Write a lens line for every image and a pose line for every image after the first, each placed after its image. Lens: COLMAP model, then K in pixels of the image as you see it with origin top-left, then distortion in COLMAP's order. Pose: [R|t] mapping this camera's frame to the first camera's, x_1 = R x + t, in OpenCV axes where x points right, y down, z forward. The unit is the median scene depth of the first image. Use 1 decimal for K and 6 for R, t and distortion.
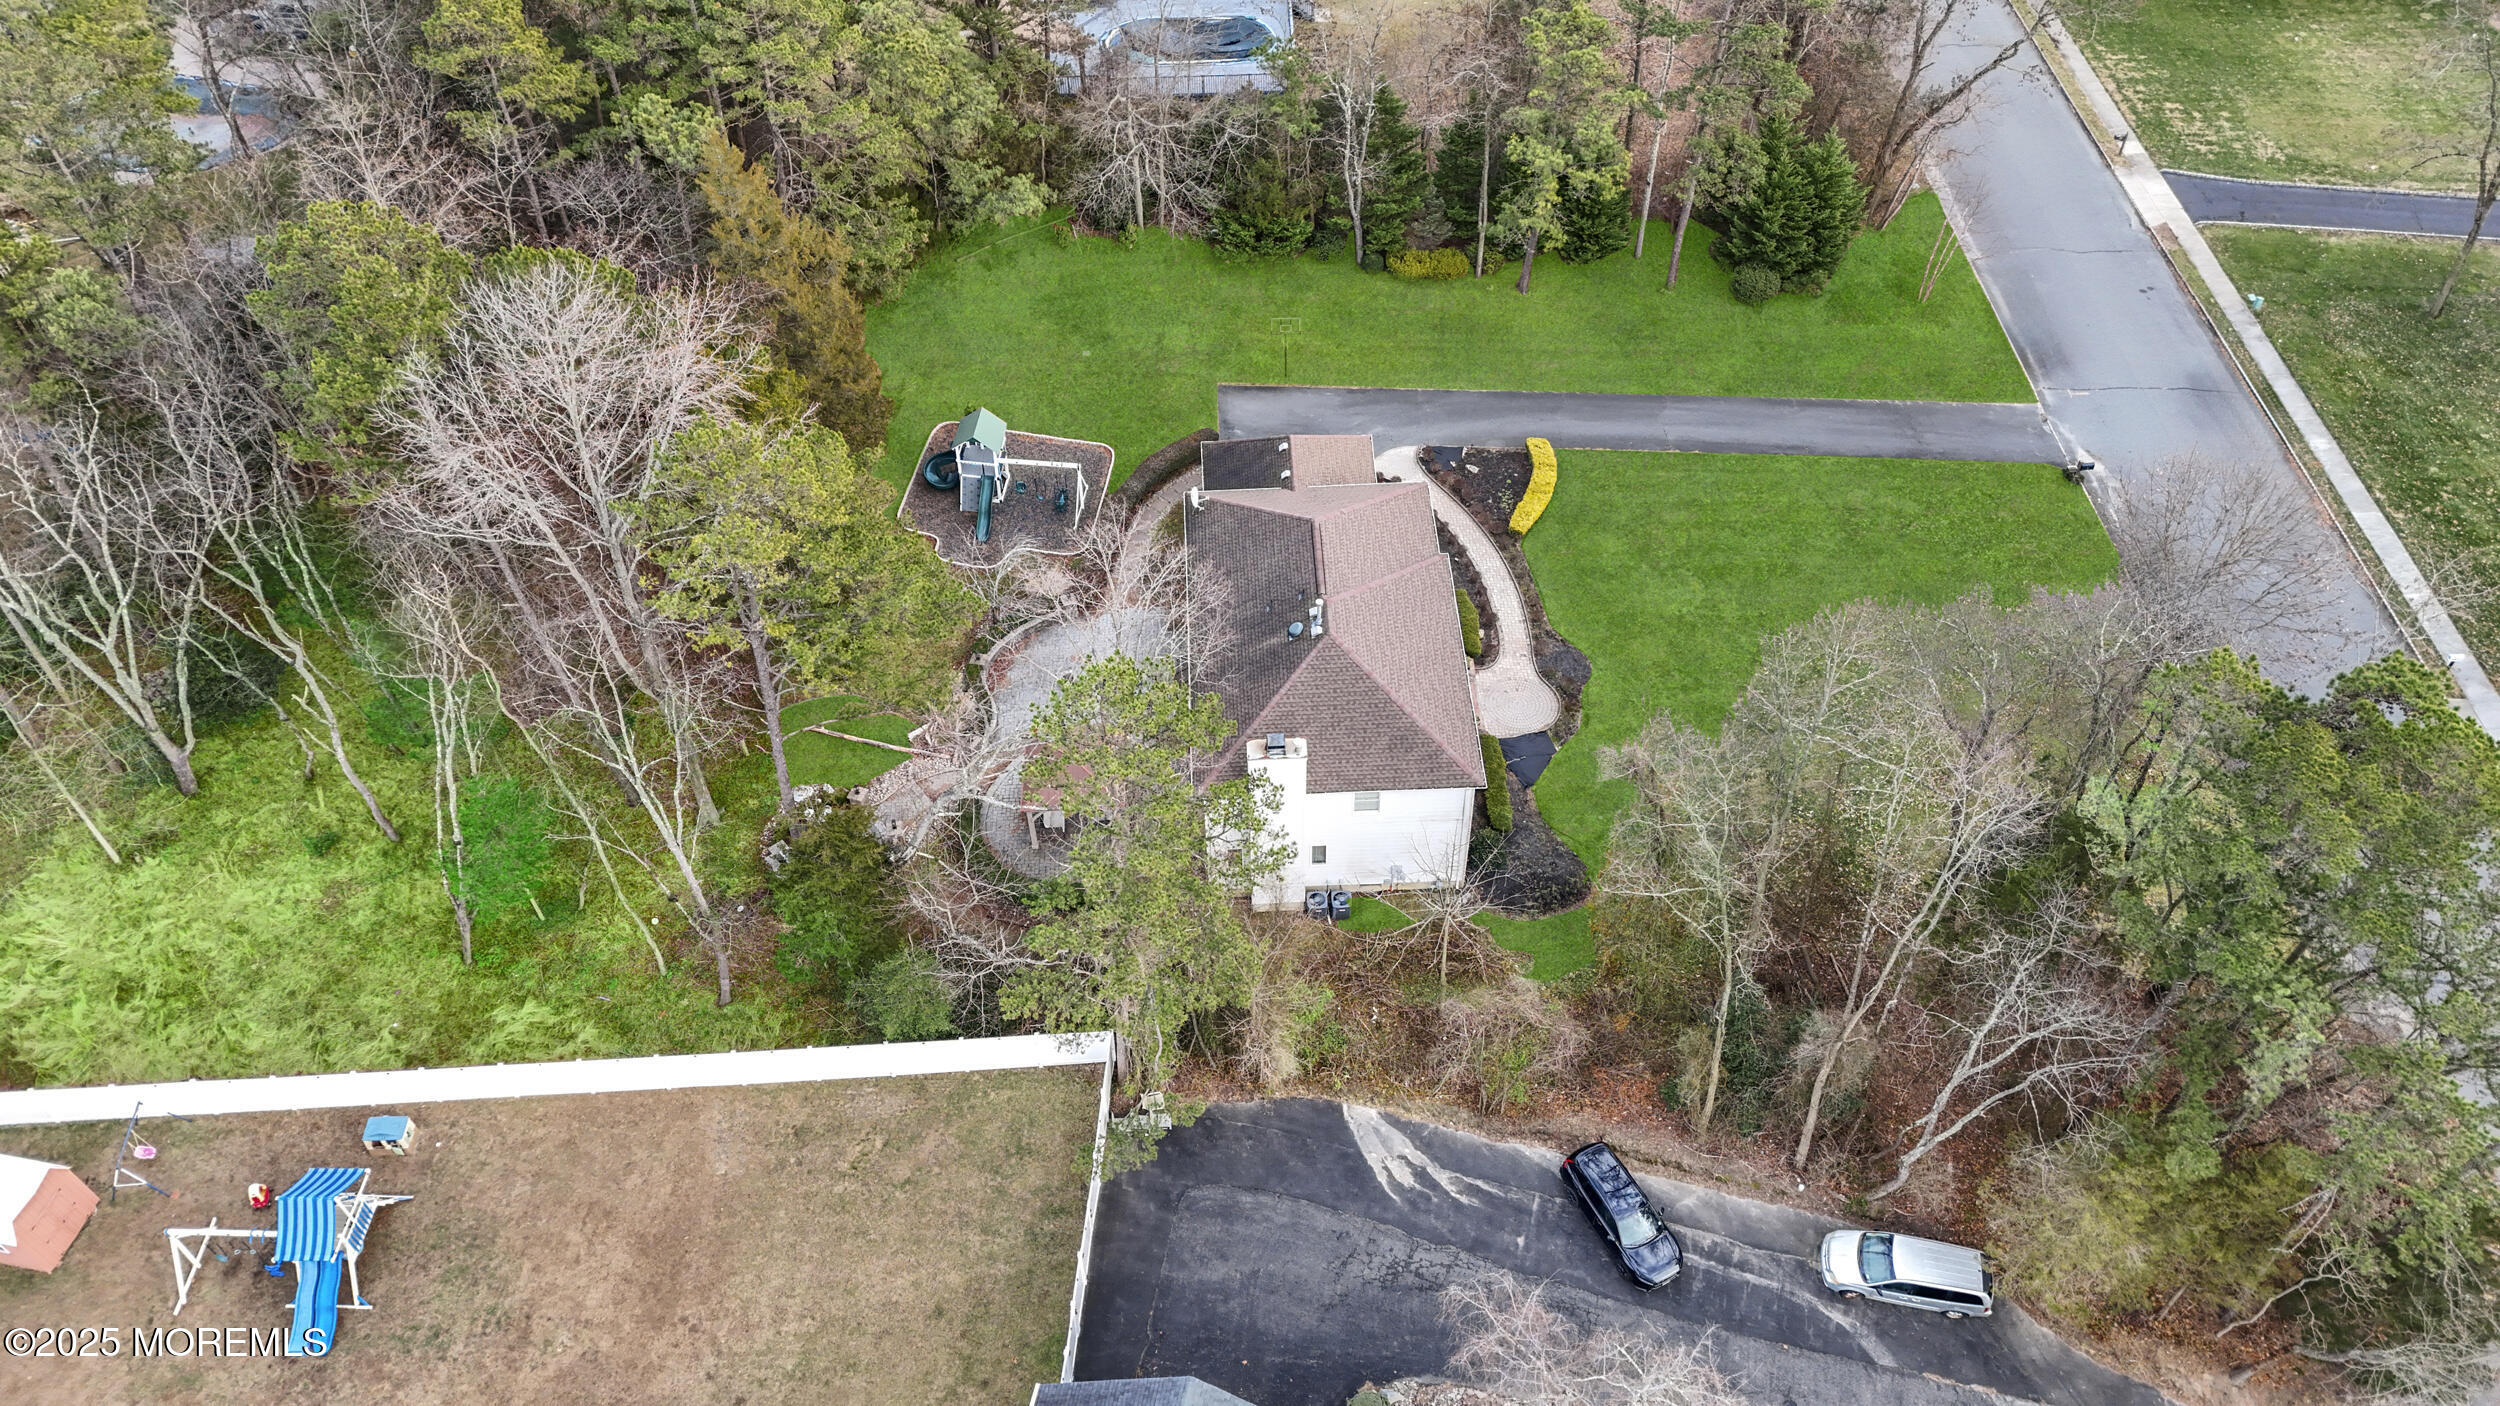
lens RADIAL K [[1848.5, 0, 1260.1], [0, 1848.5, 701.9], [0, 0, 1]] dist [0.062688, -0.029851]
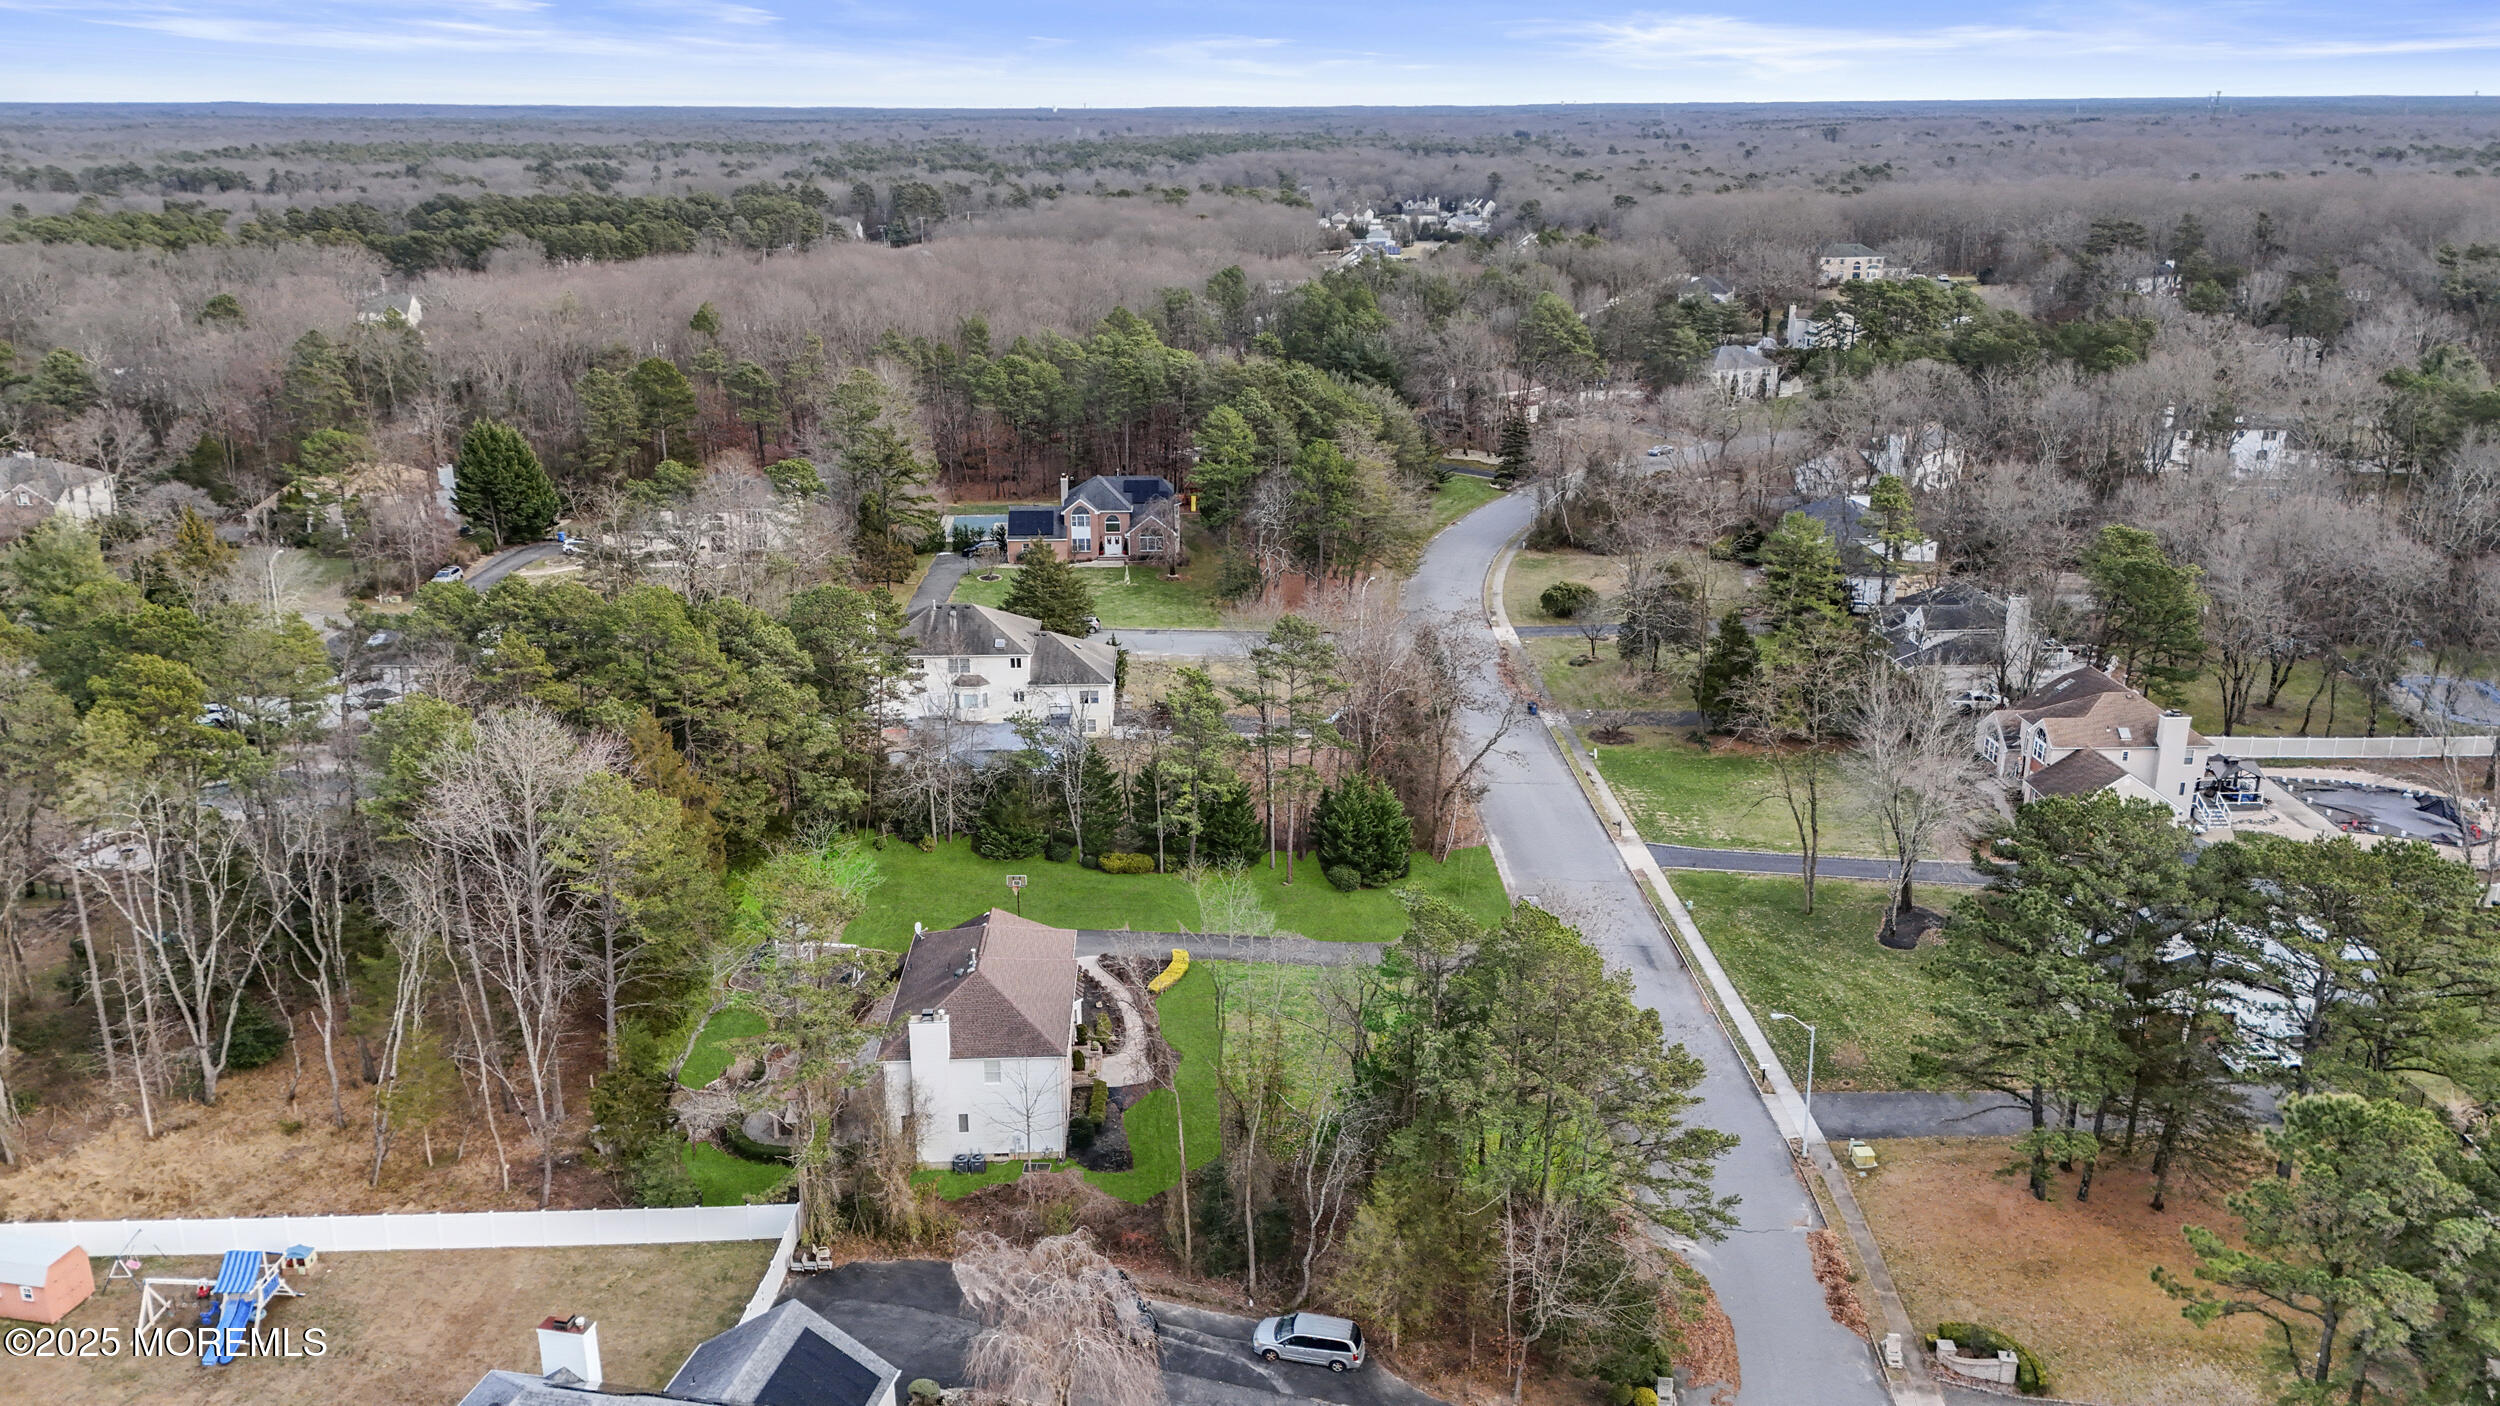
lens RADIAL K [[1848.5, 0, 1245.5], [0, 1848.5, 698.8], [0, 0, 1]] dist [0.062688, -0.029851]
pose [[0.999866, 0.016335, 0.000648, 0.247689], [-0.013847, 0.867312, -0.497572, 0.517997], [-0.008690, 0.497496, 0.867423, -0.464639]]
